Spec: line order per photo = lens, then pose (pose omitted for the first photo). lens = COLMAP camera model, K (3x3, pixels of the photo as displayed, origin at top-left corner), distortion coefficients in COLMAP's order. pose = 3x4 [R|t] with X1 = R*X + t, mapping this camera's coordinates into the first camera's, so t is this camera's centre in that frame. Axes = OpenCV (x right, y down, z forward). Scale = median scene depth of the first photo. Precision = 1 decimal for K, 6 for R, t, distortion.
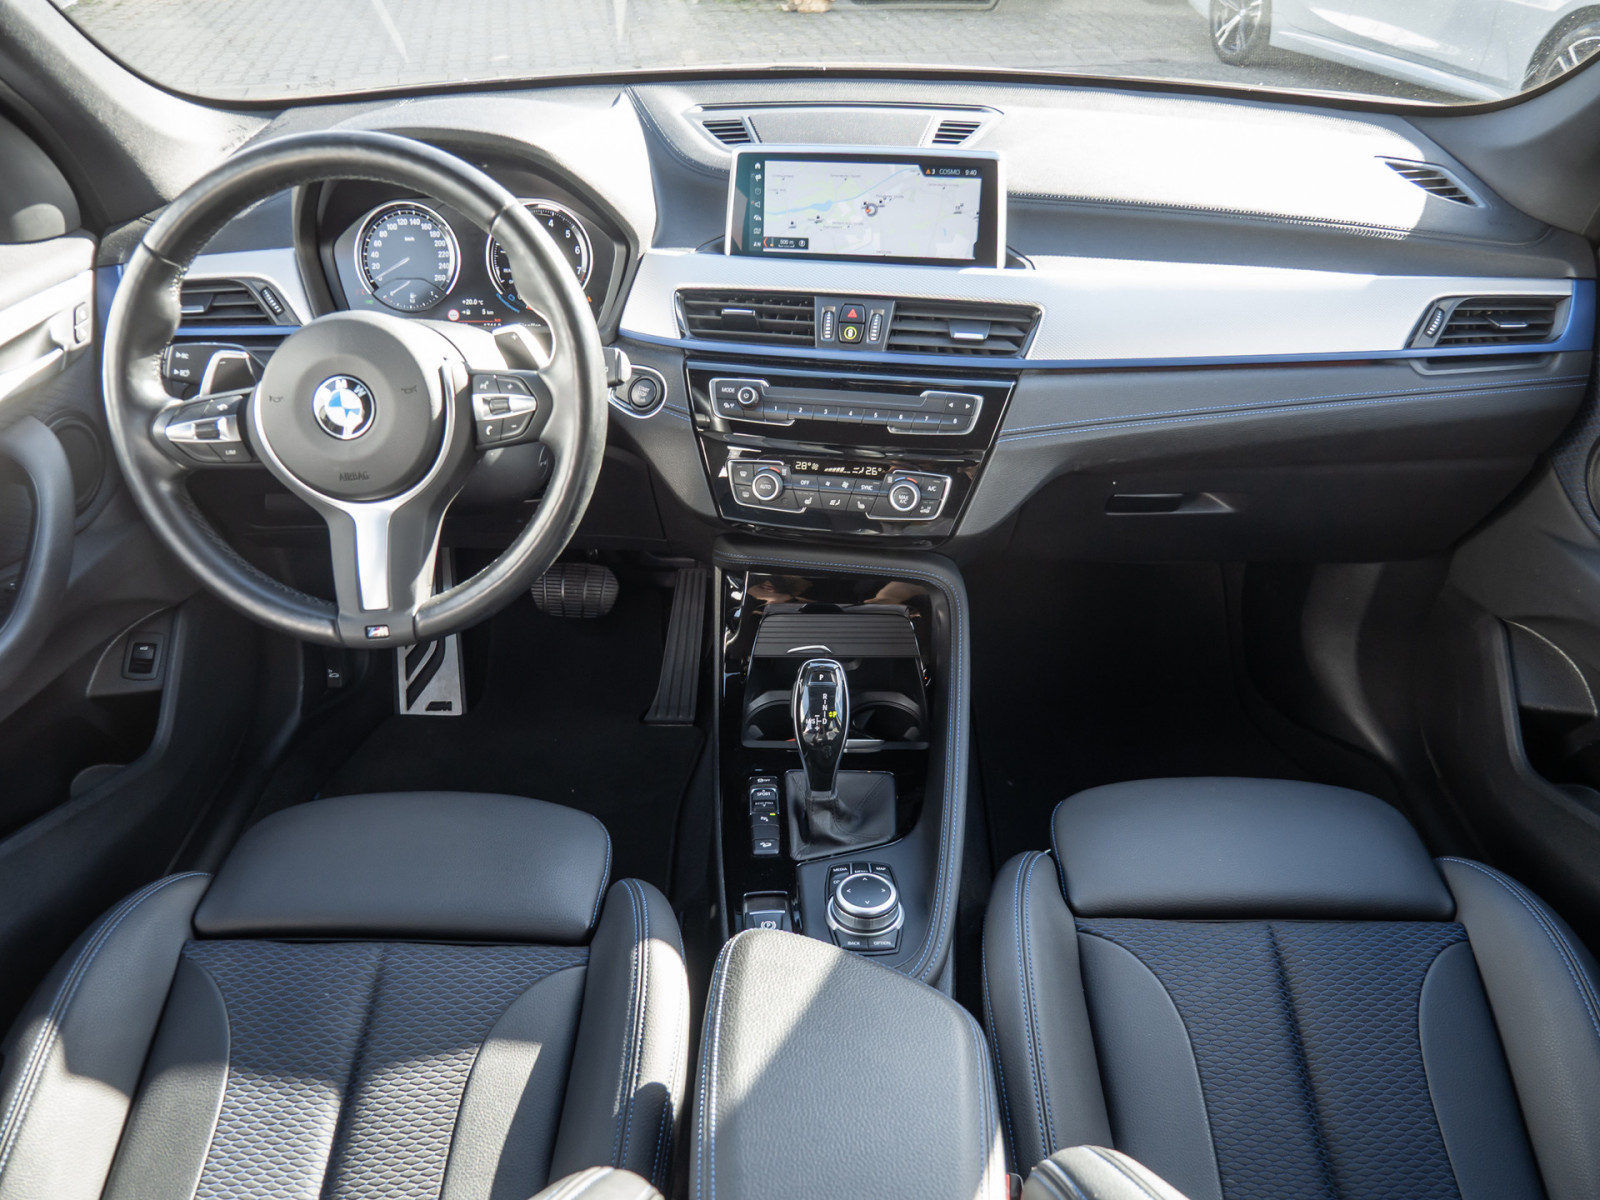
lens RADIAL K [[1159.7, 0, 800.0], [0, 1159.7, 600.0], [0, 0, 1]] dist [-0.046258, 0.003050]
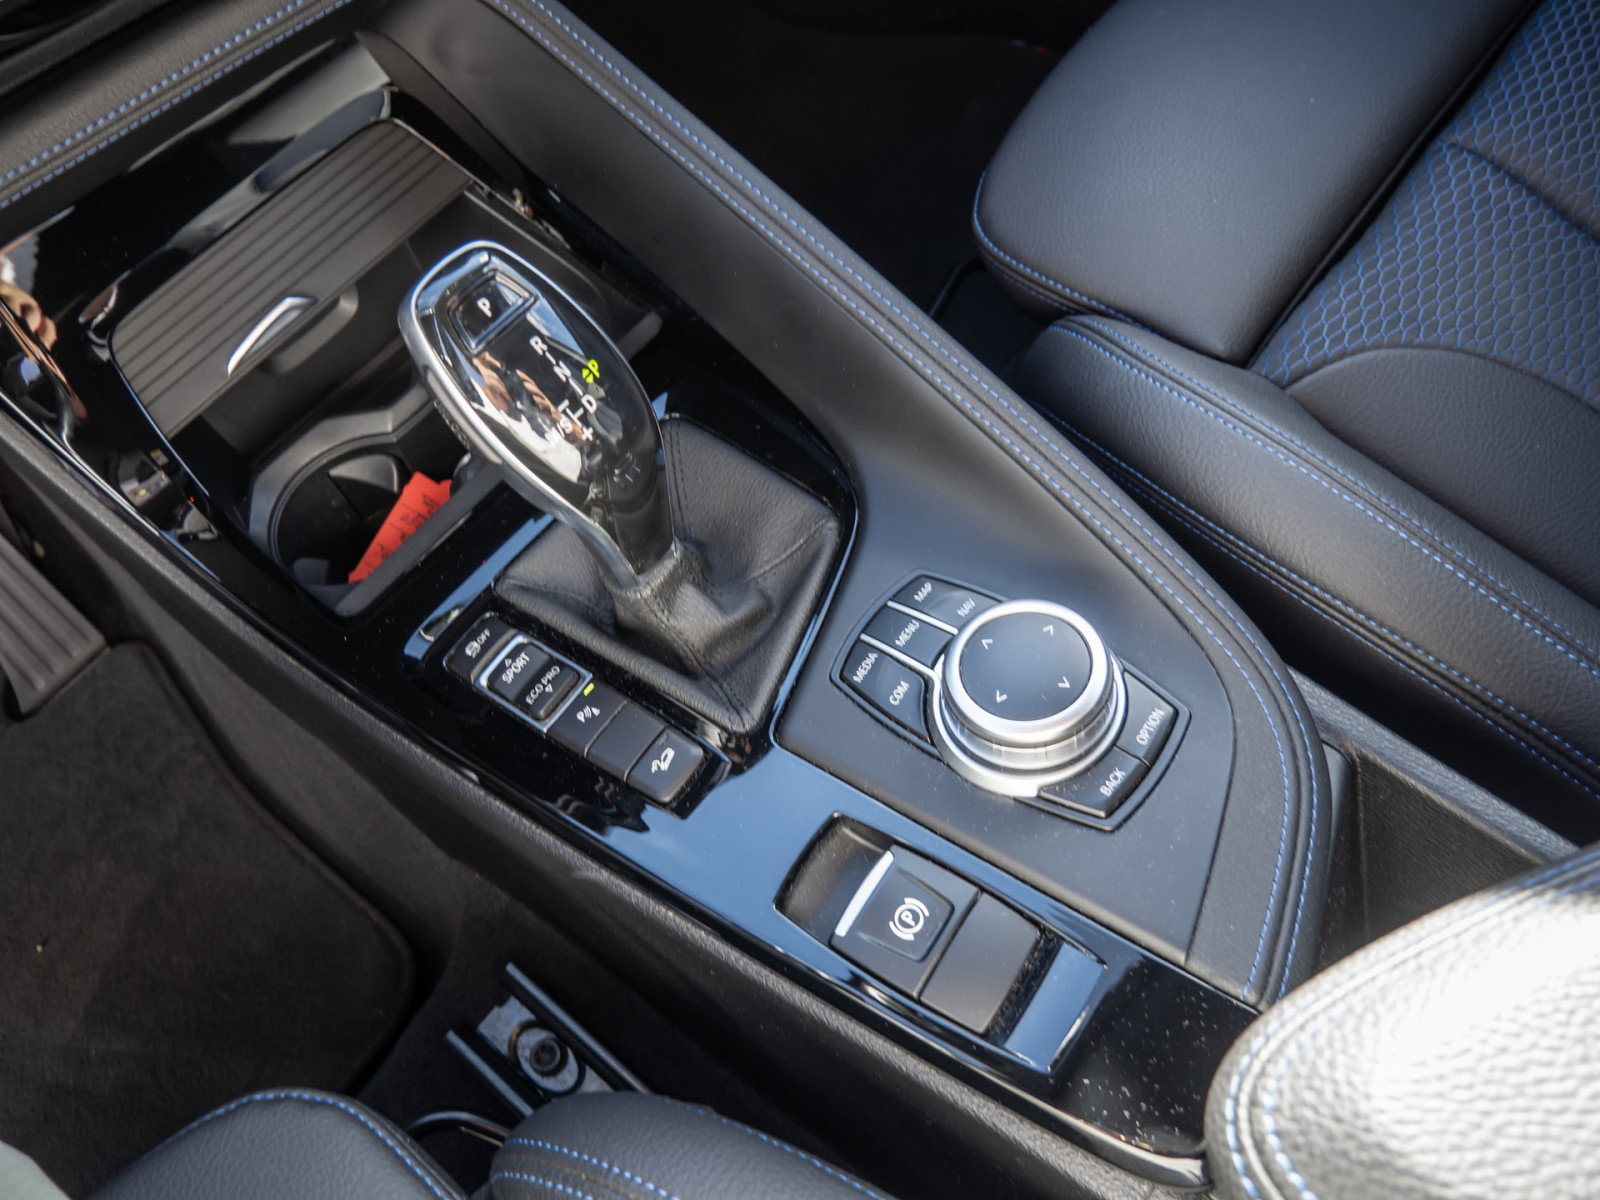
lens RADIAL K [[1207.7, 0, 800.0], [0, 1207.7, 600.0], [0, 0, 1]] dist [-0.032371, 0.002886]
pose [[0.624104, -0.714774, 0.315581, -0.085368], [0.541301, 0.686802, 0.485074, 0.008138], [-0.563460, -0.131913, 0.815544, 0.642687]]
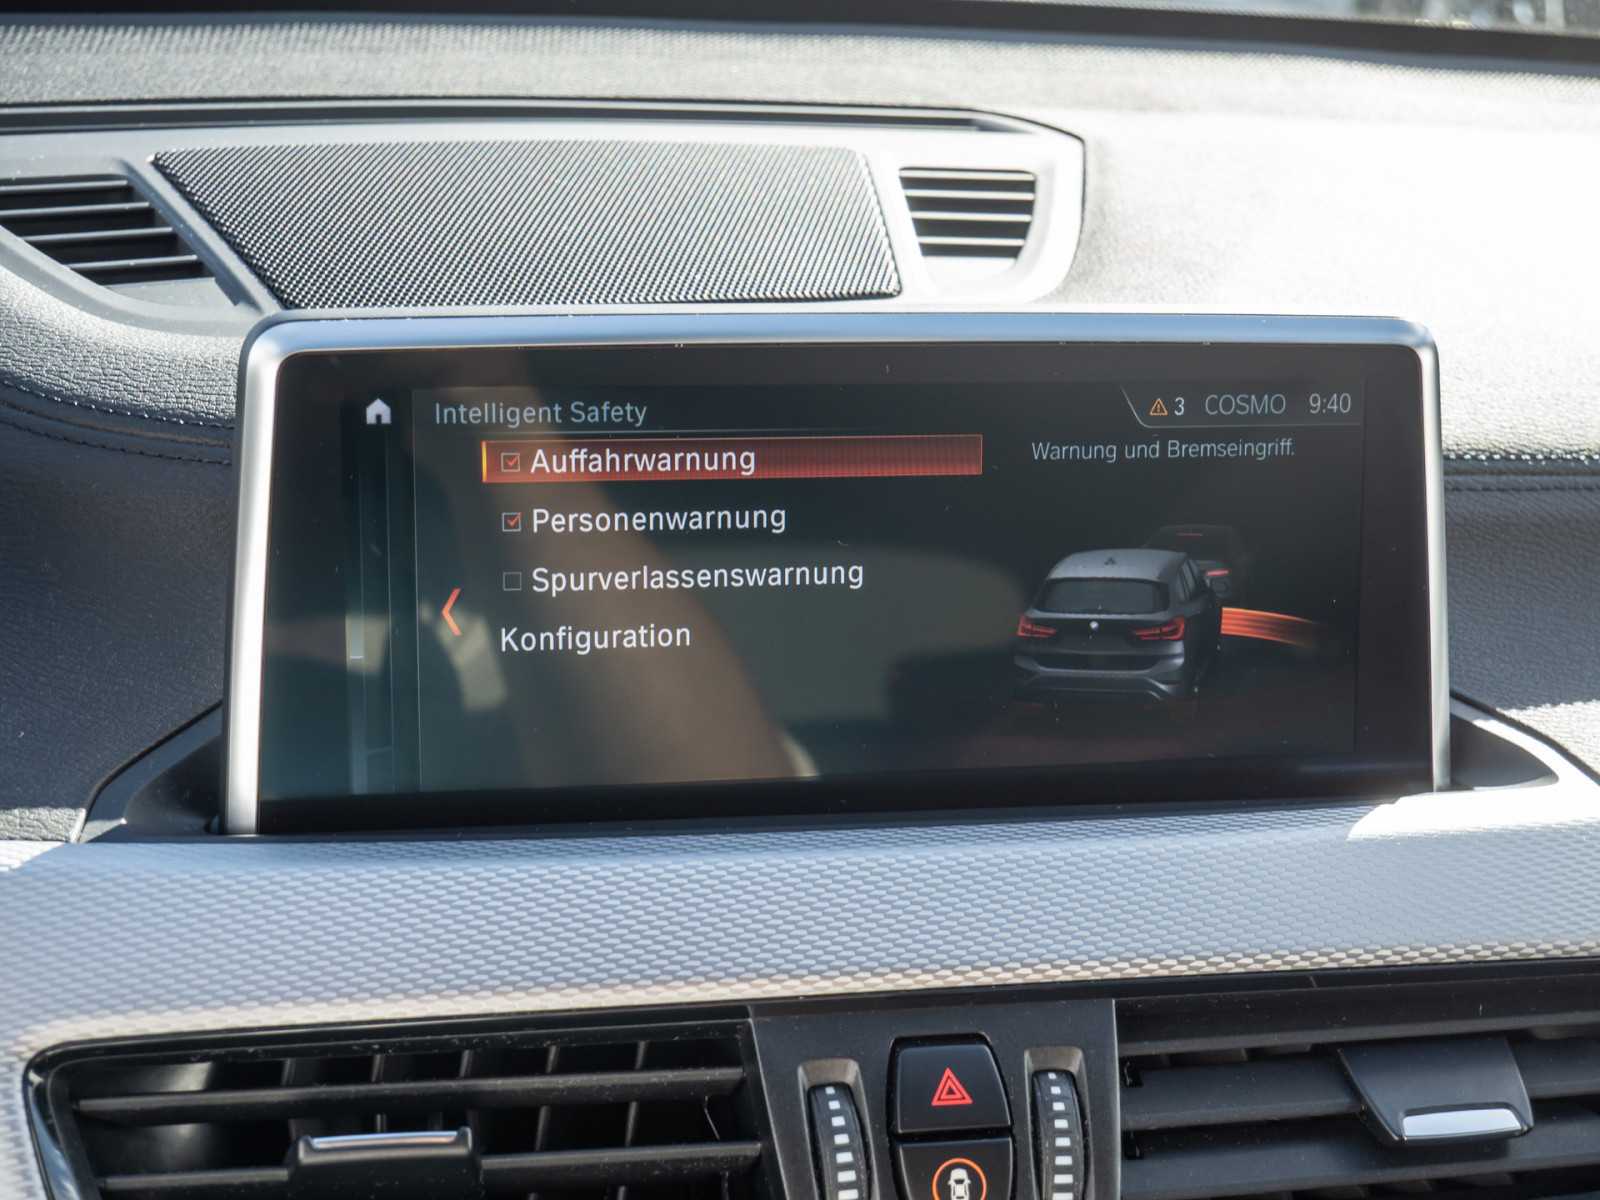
lens RADIAL K [[2556.2, 0, 800.0], [0, 2556.2, 600.0], [0, 0, 1]] dist [0.028401, 0.010500]
pose [[0.931347, -0.075496, 0.356221, -0.138662], [0.143241, 0.975360, -0.167793, -0.260611], [-0.334776, 0.207299, 0.919213, 0.565112]]
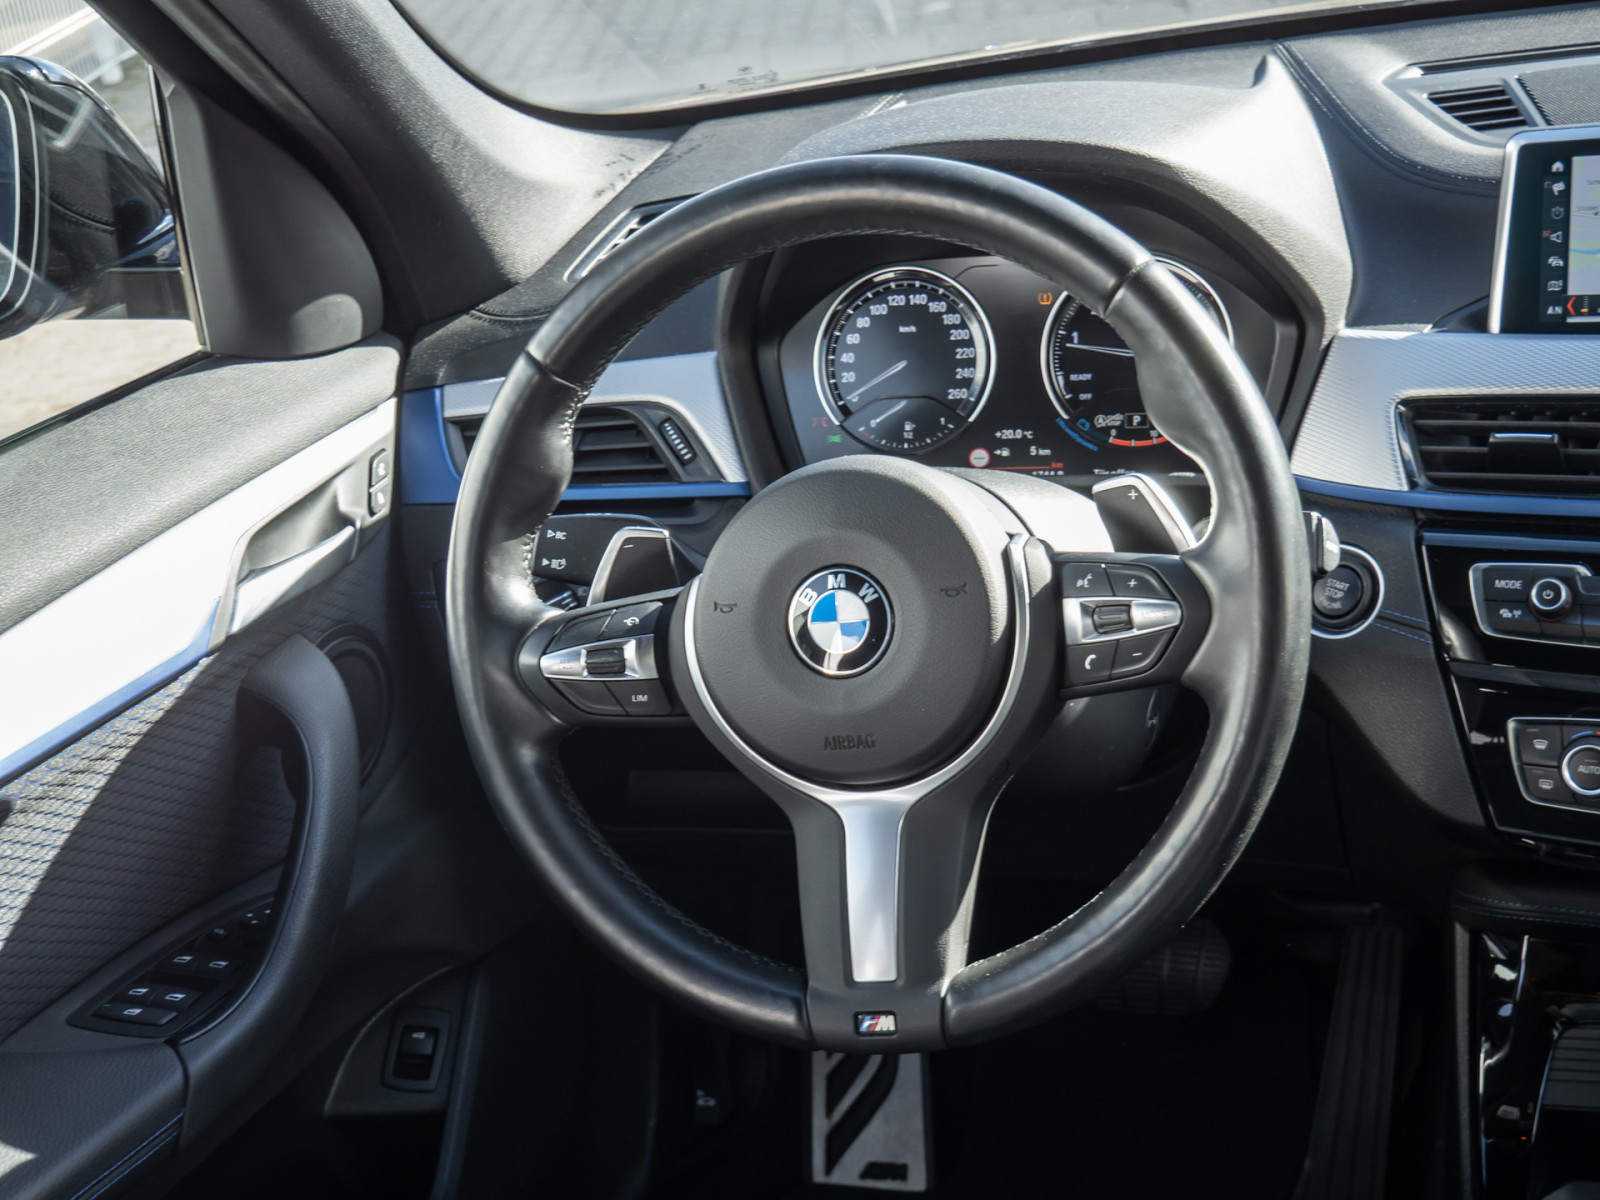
lens RADIAL K [[2210.7, 0, 801.5], [0, 2210.7, 608.1], [0, 0, 1]] dist [-0.013546, 0.184793]
pose [[0.955004, -0.010059, -0.296421, -0.070730], [-0.039925, 0.985968, -0.162089, 0.003665], [0.293892, 0.166630, 0.941202, -0.031509]]
